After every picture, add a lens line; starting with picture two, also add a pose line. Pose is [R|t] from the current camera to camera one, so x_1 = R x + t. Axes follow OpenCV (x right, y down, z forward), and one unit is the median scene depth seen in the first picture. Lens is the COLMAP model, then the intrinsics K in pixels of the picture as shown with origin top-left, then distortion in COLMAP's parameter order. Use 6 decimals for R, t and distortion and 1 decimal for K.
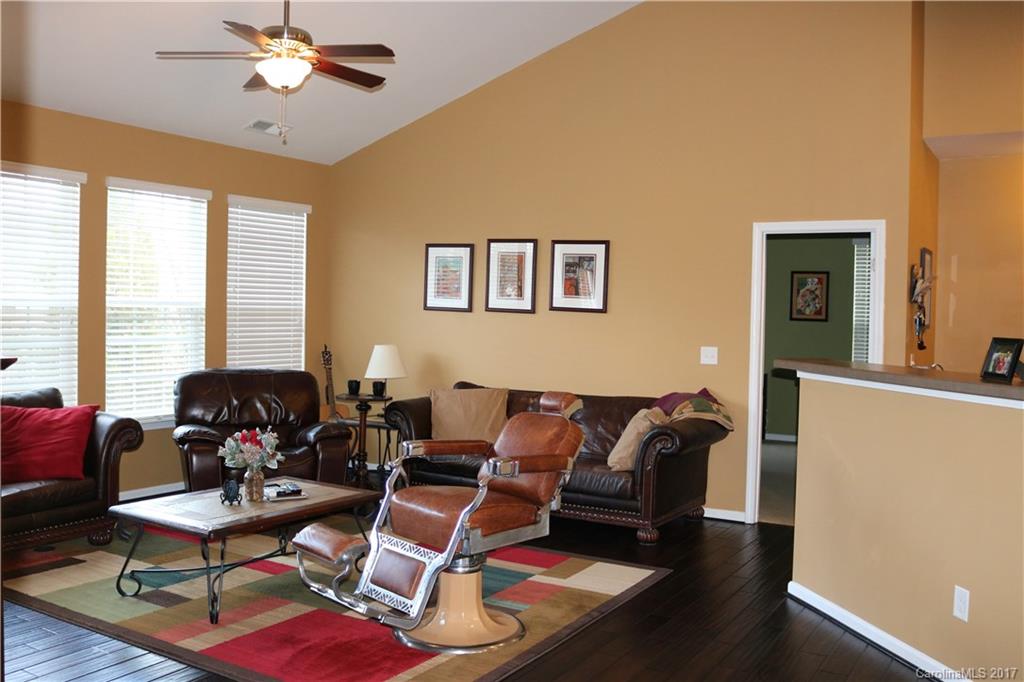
lens RADIAL K [[913.6, 0, 512.0], [0, 913.6, 341.0], [0, 0, 1]] dist [-0.153523, 0.140470]
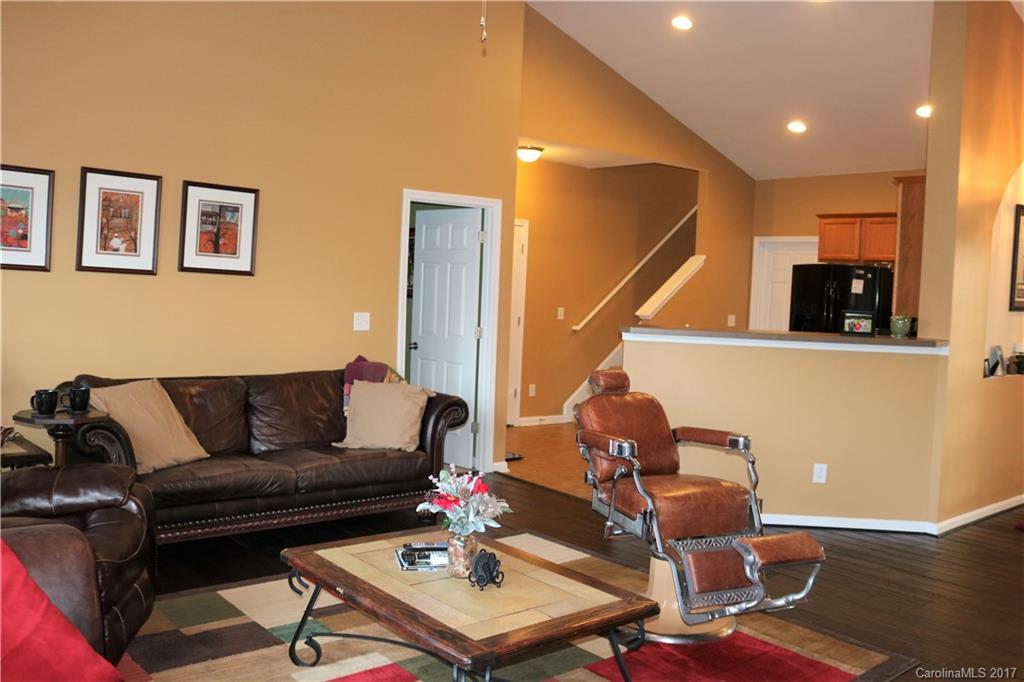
lens RADIAL K [[913.6, 0, 512.0], [0, 913.6, 341.0], [0, 0, 1]] dist [-0.153523, 0.140470]
pose [[0.323404, -0.065462, 0.943994, -0.594223], [-0.002469, 0.997542, 0.070022, -0.028981], [-0.946258, -0.024976, 0.322448, 0.494183]]
